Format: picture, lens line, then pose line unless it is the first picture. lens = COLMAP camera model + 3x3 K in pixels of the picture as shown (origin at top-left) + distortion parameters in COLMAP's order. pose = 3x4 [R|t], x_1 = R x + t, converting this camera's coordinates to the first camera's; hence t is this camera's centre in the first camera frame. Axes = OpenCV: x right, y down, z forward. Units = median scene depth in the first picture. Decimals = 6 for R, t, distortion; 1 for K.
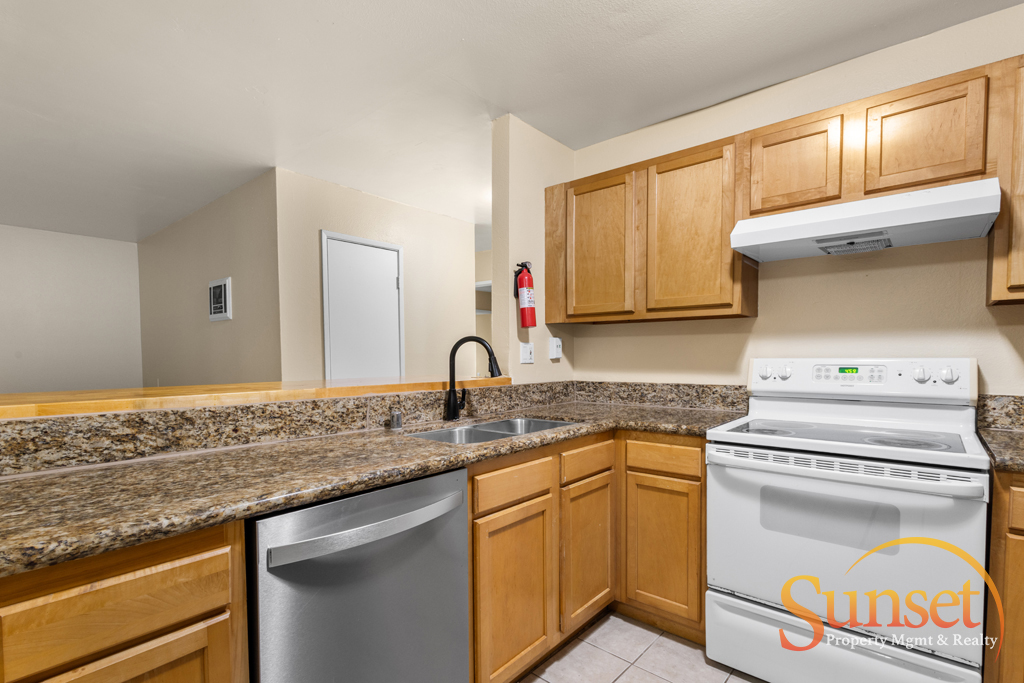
lens RADIAL K [[483.8, 0, 511.4], [0, 483.8, 374.9], [0, 0, 1]] dist [0.006123, 0.000150]
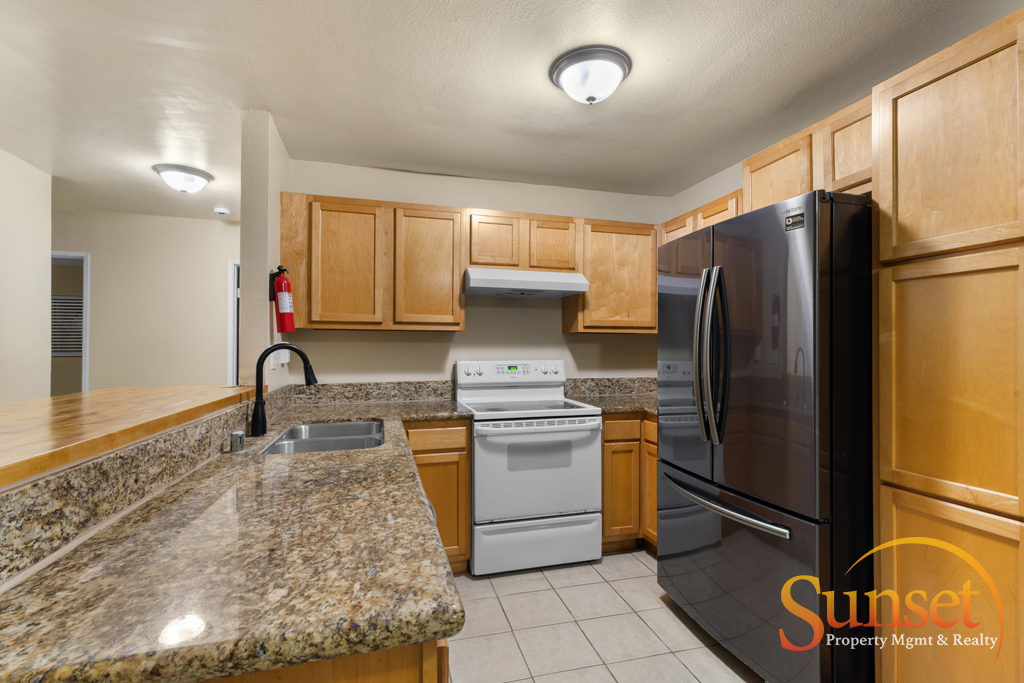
lens RADIAL K [[473.1, 0, 513.1], [0, 473.1, 342.9], [0, 0, 1]] dist [0.003947, -0.000143]
pose [[0.551666, 0.014991, 0.833931, -0.619651], [0.031044, 0.998777, -0.038492, -0.031511], [-0.833487, 0.047123, 0.550525, 0.108922]]
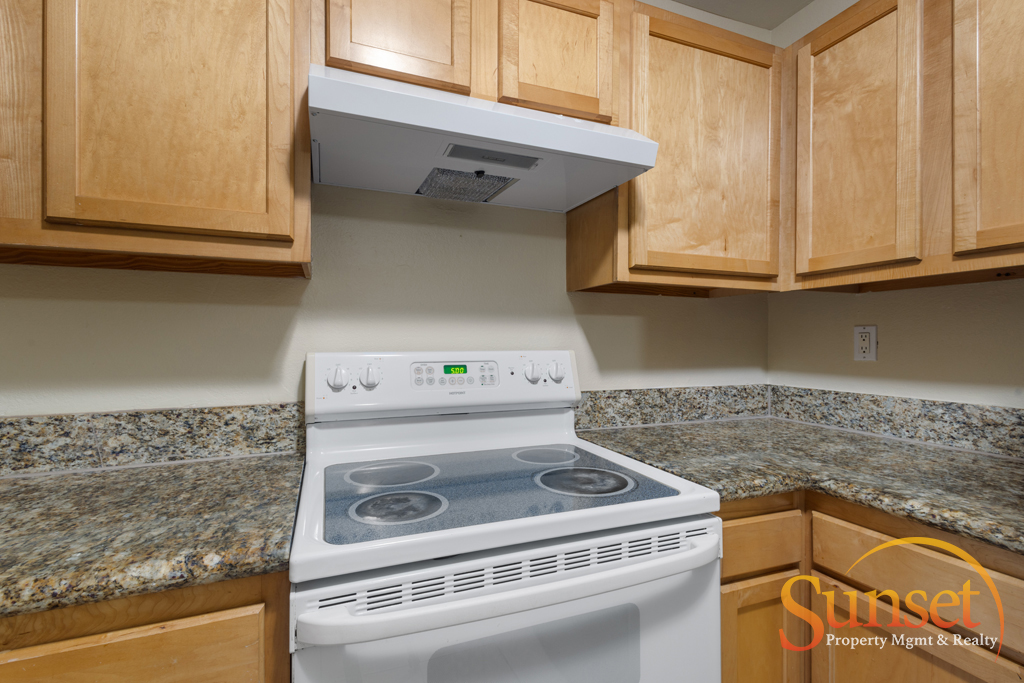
lens RADIAL K [[473.1, 0, 513.1], [0, 473.1, 342.9], [0, 0, 1]] dist [0.003947, -0.000143]
pose [[0.467036, 0.006995, 0.884211, 0.148390], [0.034472, 0.999064, -0.026112, -0.025634], [-0.883566, 0.042676, 0.466357, 0.602352]]
